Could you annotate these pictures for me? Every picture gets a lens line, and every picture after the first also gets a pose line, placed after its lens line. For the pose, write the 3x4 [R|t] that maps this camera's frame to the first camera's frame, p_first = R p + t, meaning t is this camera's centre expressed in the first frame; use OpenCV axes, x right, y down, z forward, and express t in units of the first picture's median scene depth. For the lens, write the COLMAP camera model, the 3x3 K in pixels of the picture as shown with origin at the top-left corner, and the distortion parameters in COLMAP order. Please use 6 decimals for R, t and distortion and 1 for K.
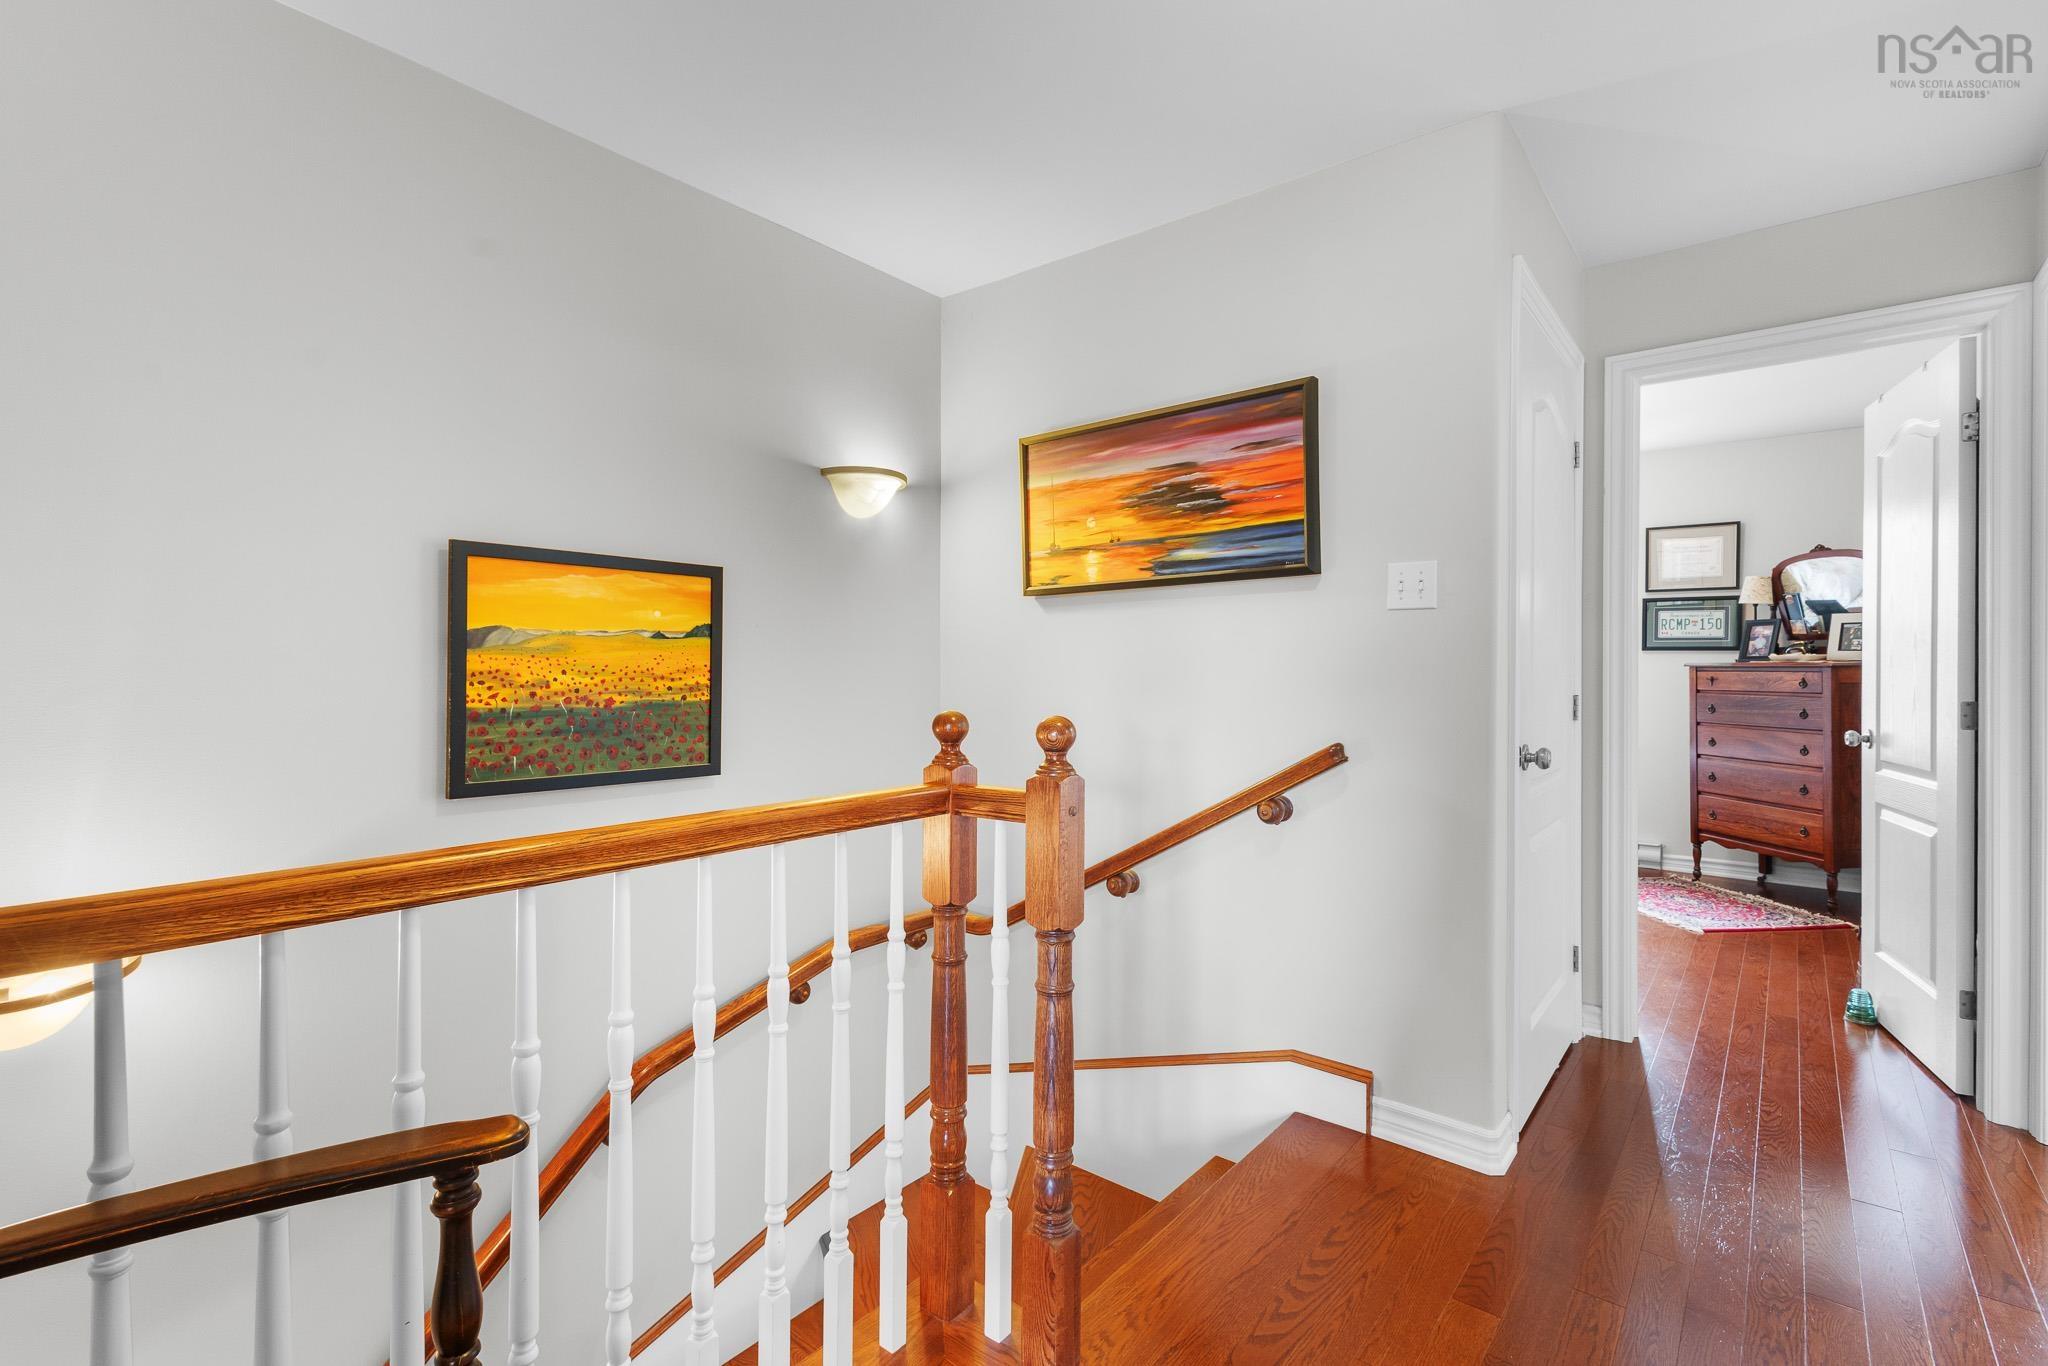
lens RADIAL K [[946.3, 0, 1016.2], [0, 946.3, 676.6], [0, 0, 1]] dist [0.007129, -0.001652]
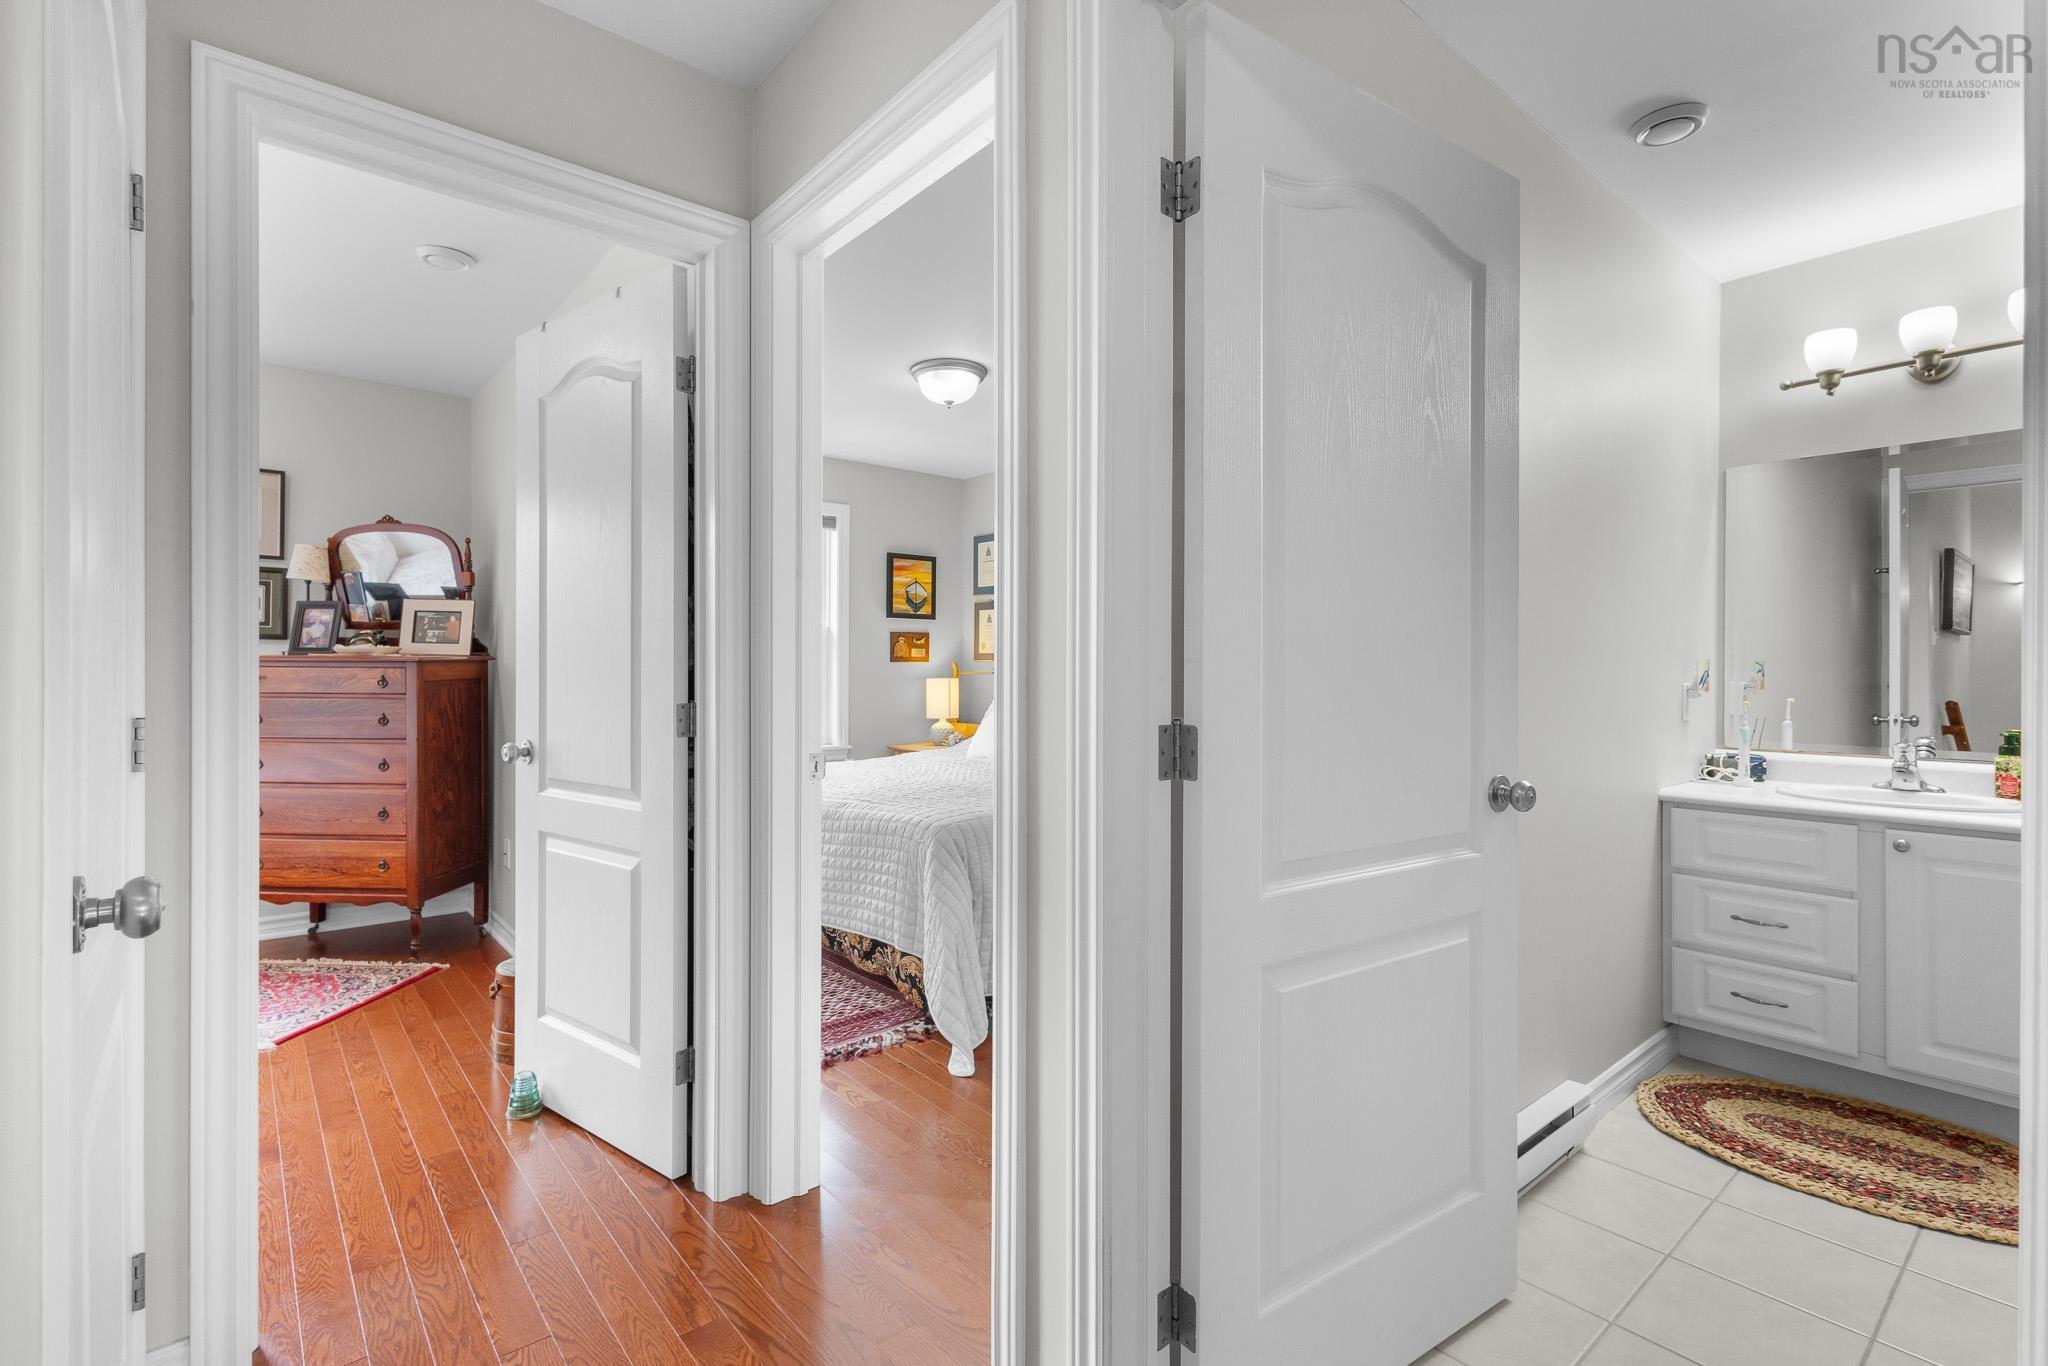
lens RADIAL K [[946.3, 0, 1027.7], [0, 946.3, 670.3], [0, 0, 1]] dist [0.007129, -0.001652]
pose [[0.183571, -0.001739, 0.983005, 0.124615], [0.004252, 0.999990, 0.000975, -0.001121], [-0.982997, 0.004001, 0.183576, 0.285695]]
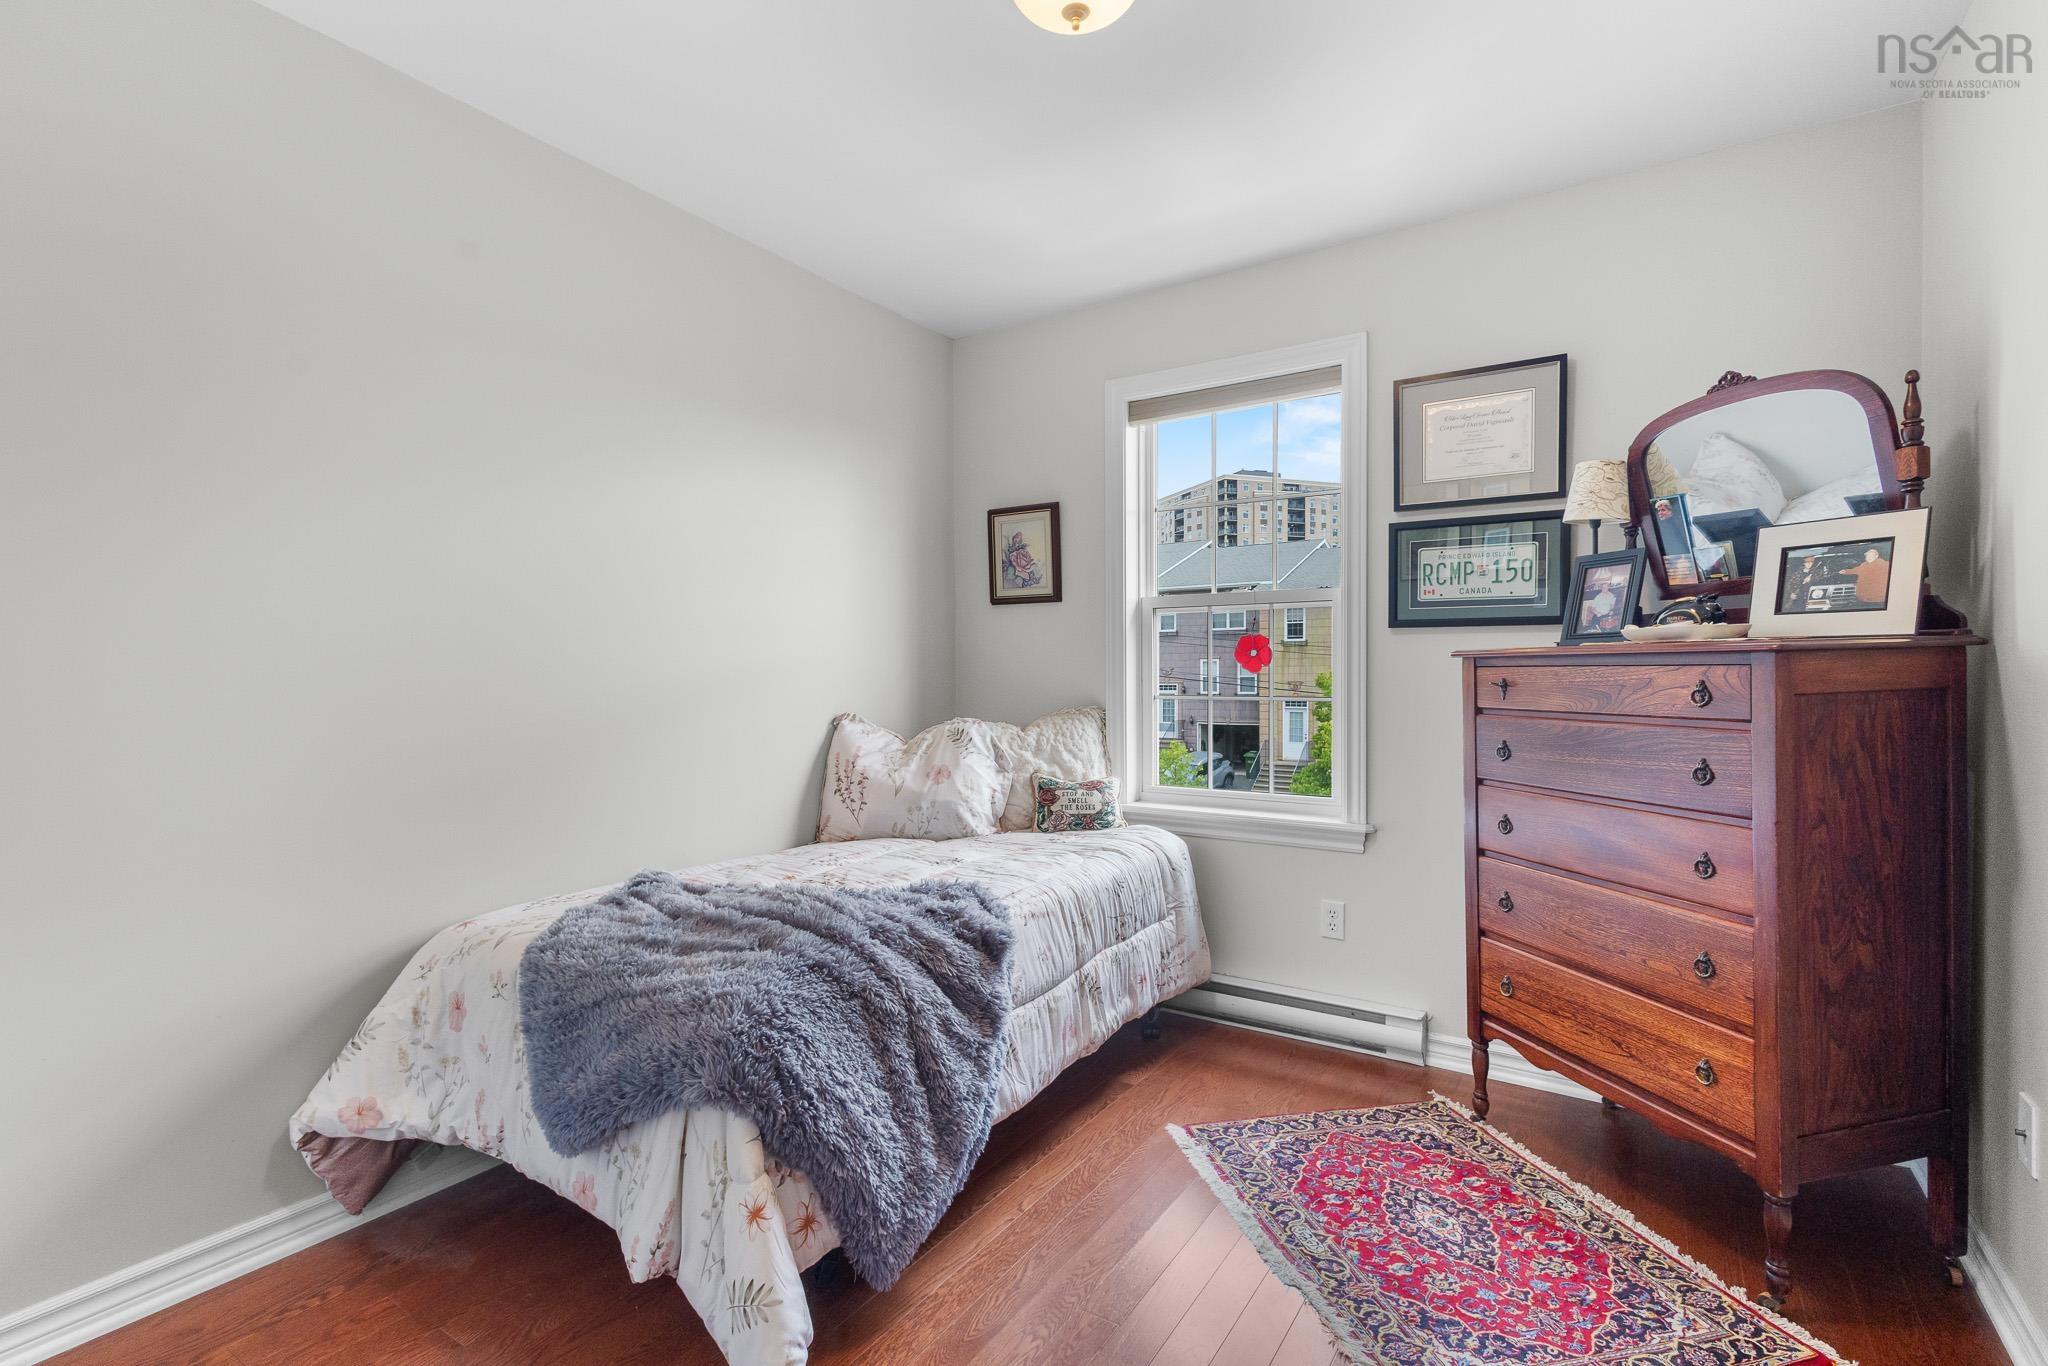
lens RADIAL K [[946.3, 0, 1022.1], [0, 946.3, 679.0], [0, 0, 1]] dist [0.007129, -0.001652]
pose [[0.995023, -0.002571, 0.099612, 0.466107], [0.002850, 0.999992, -0.002663, 0.000856], [-0.099604, 0.002934, 0.995023, 0.582939]]
